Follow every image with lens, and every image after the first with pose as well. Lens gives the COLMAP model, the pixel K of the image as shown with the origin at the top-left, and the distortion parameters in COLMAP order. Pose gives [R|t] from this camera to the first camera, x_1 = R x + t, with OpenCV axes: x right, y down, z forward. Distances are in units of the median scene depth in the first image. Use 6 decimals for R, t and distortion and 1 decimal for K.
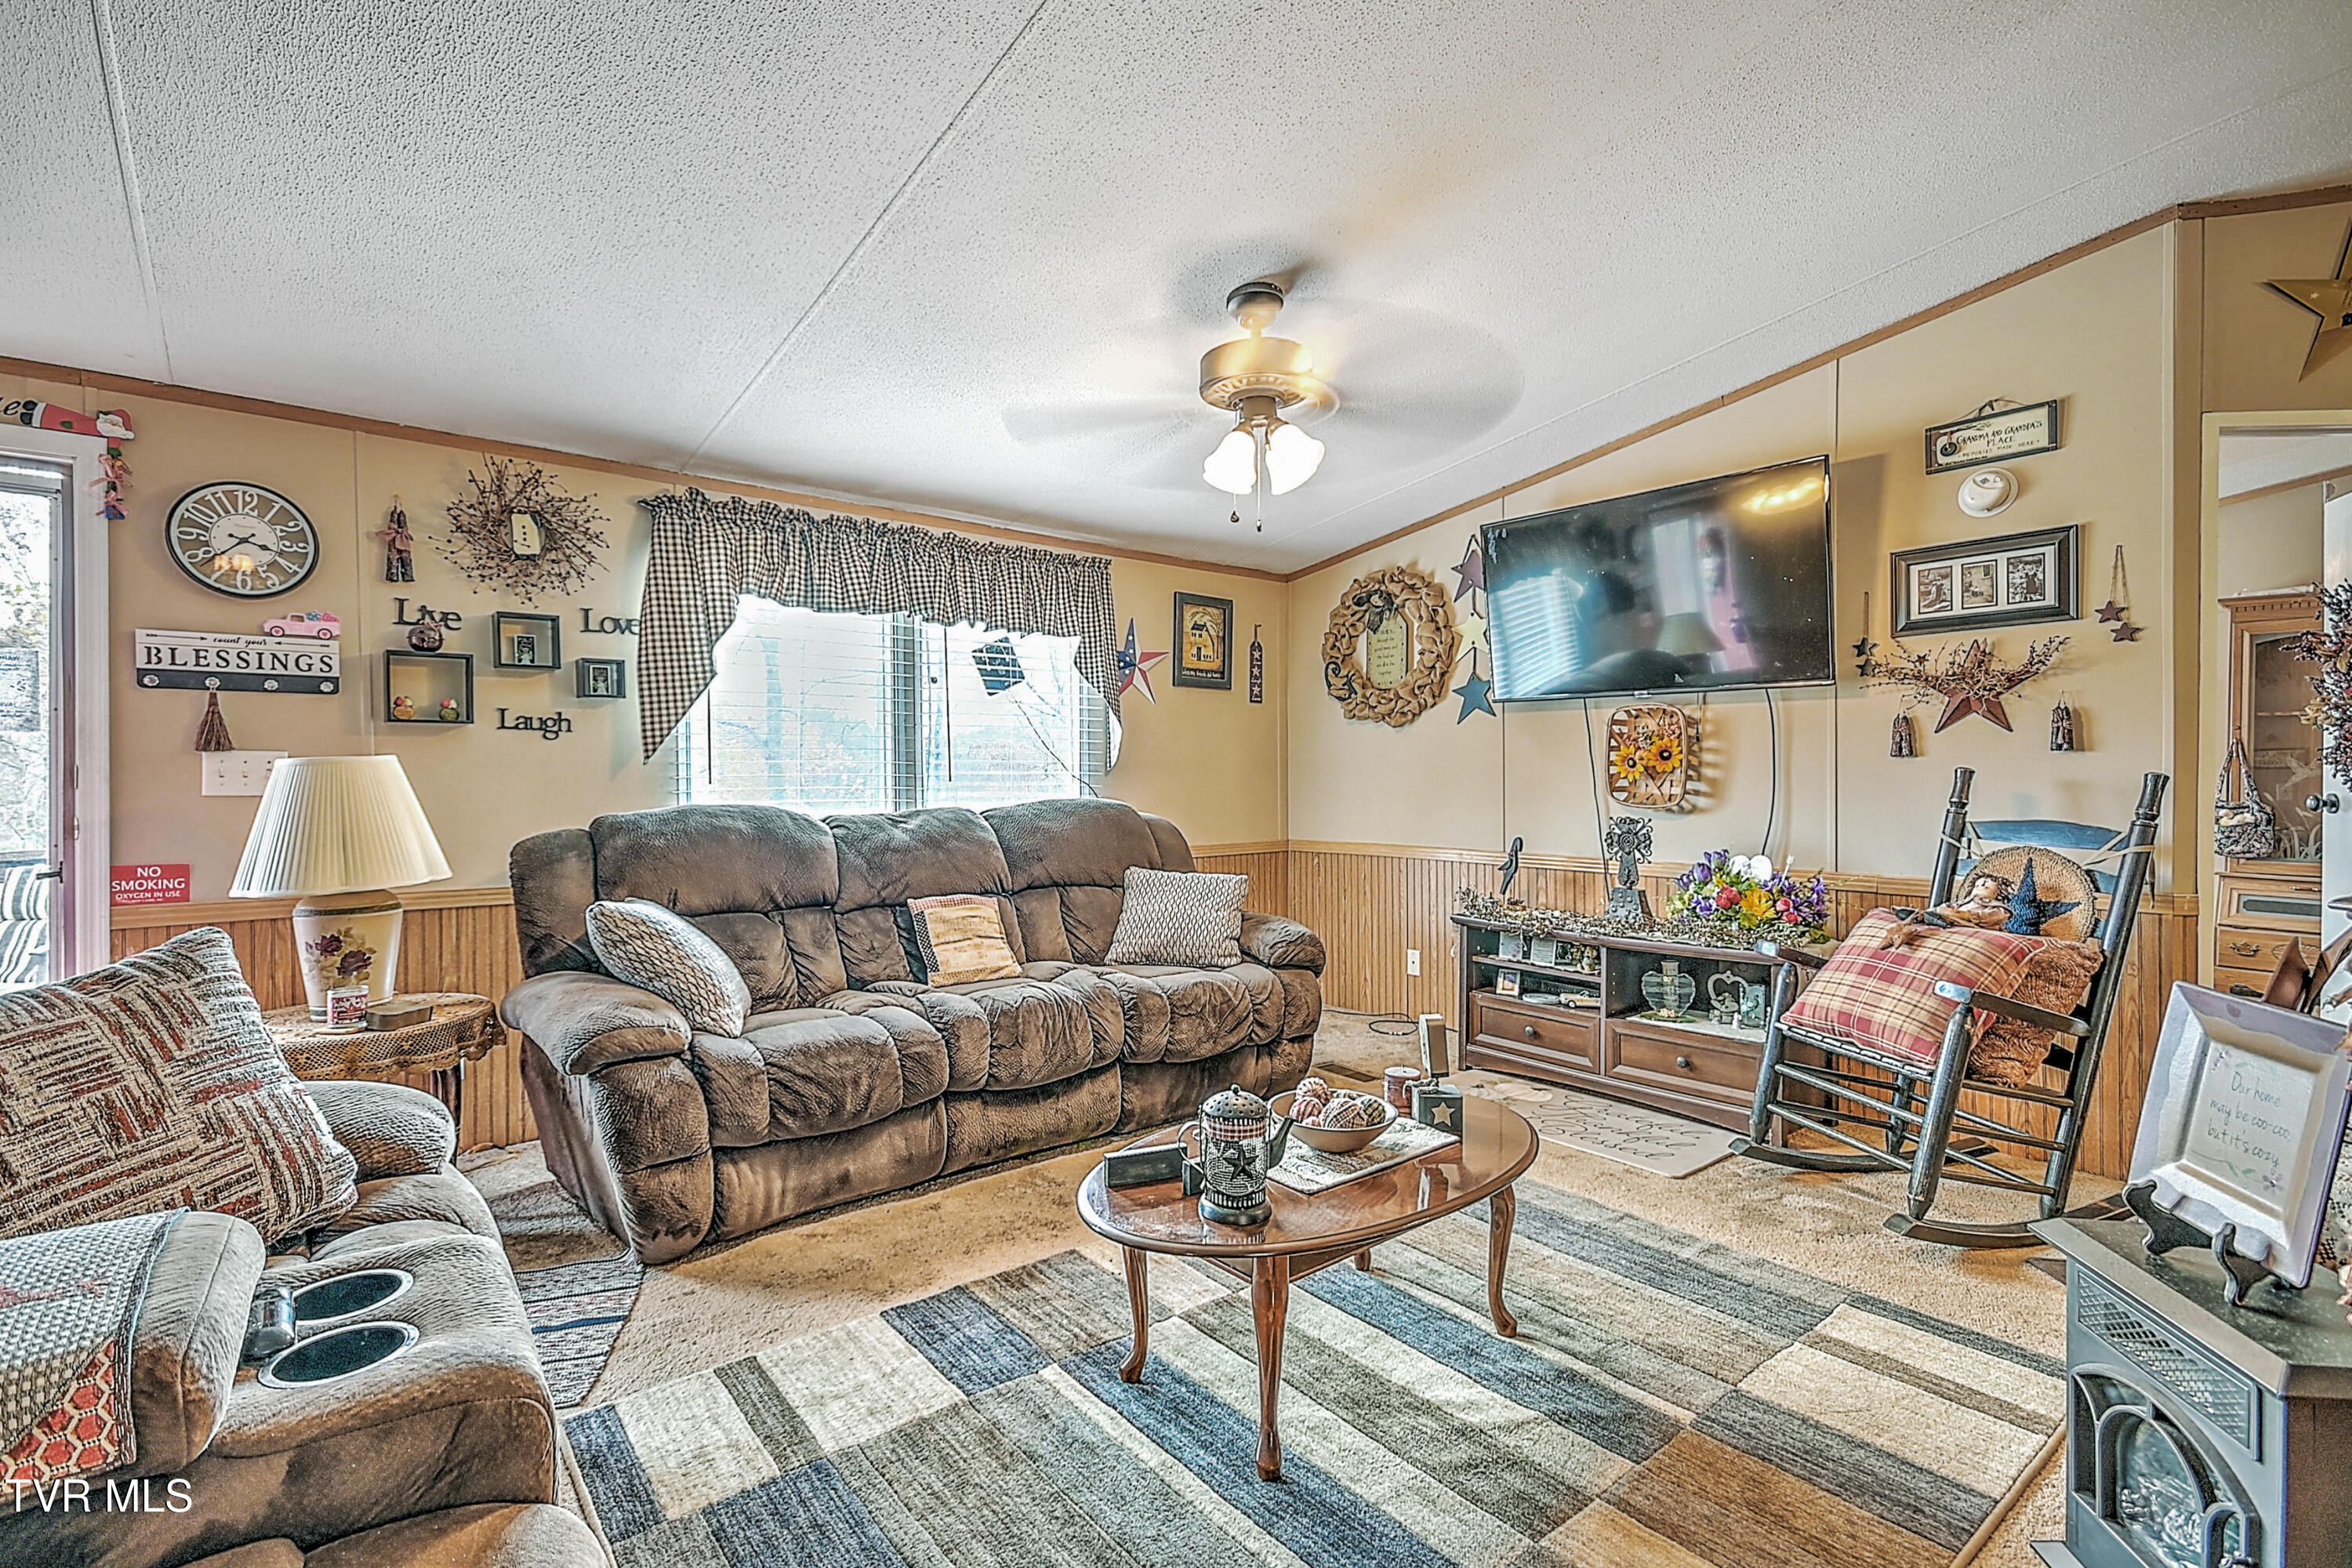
lens RADIAL K [[1072.5, 0, 1183.0], [0, 1072.5, 783.0], [0, 0, 1]] dist [0.015154, -0.004156]
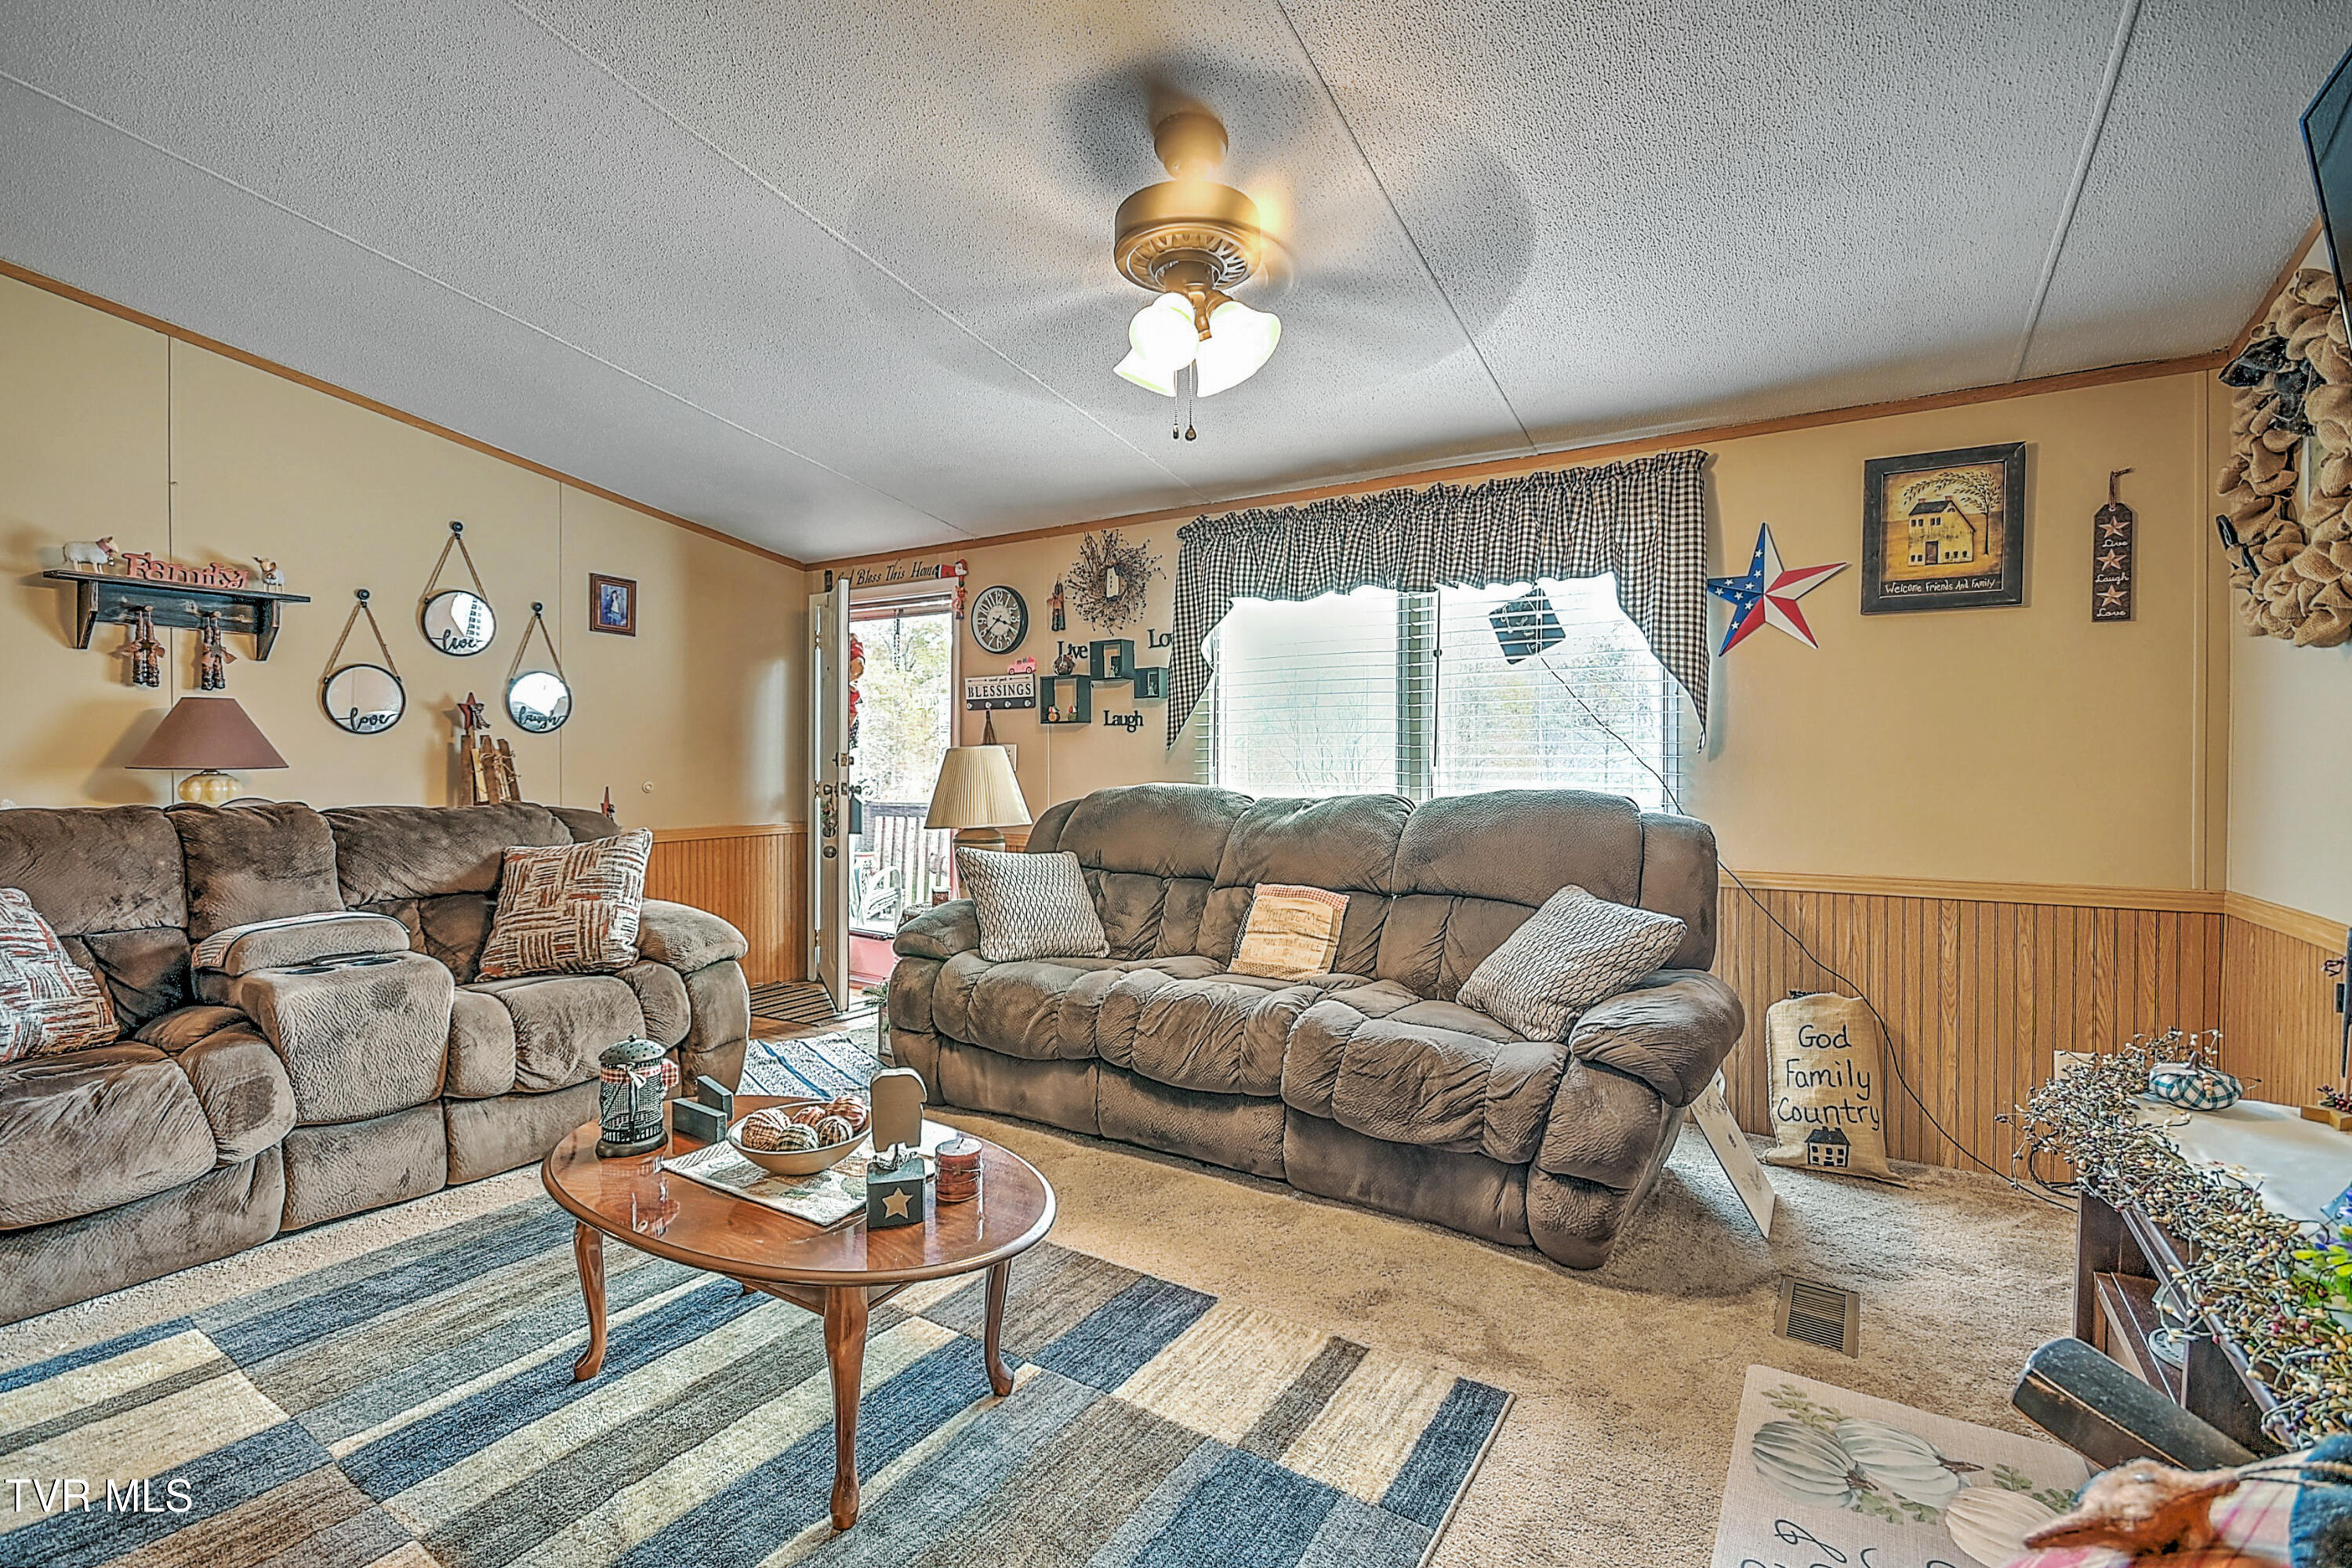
lens RADIAL K [[1072.5, 0, 1177.7], [0, 1072.5, 769.8], [0, 0, 1]] dist [0.015154, -0.004156]
pose [[0.300268, 0.008130, -0.953820, 0.619527], [-0.009369, 0.999941, 0.005574, -0.001391], [0.953809, 0.007262, 0.300326, 0.582969]]
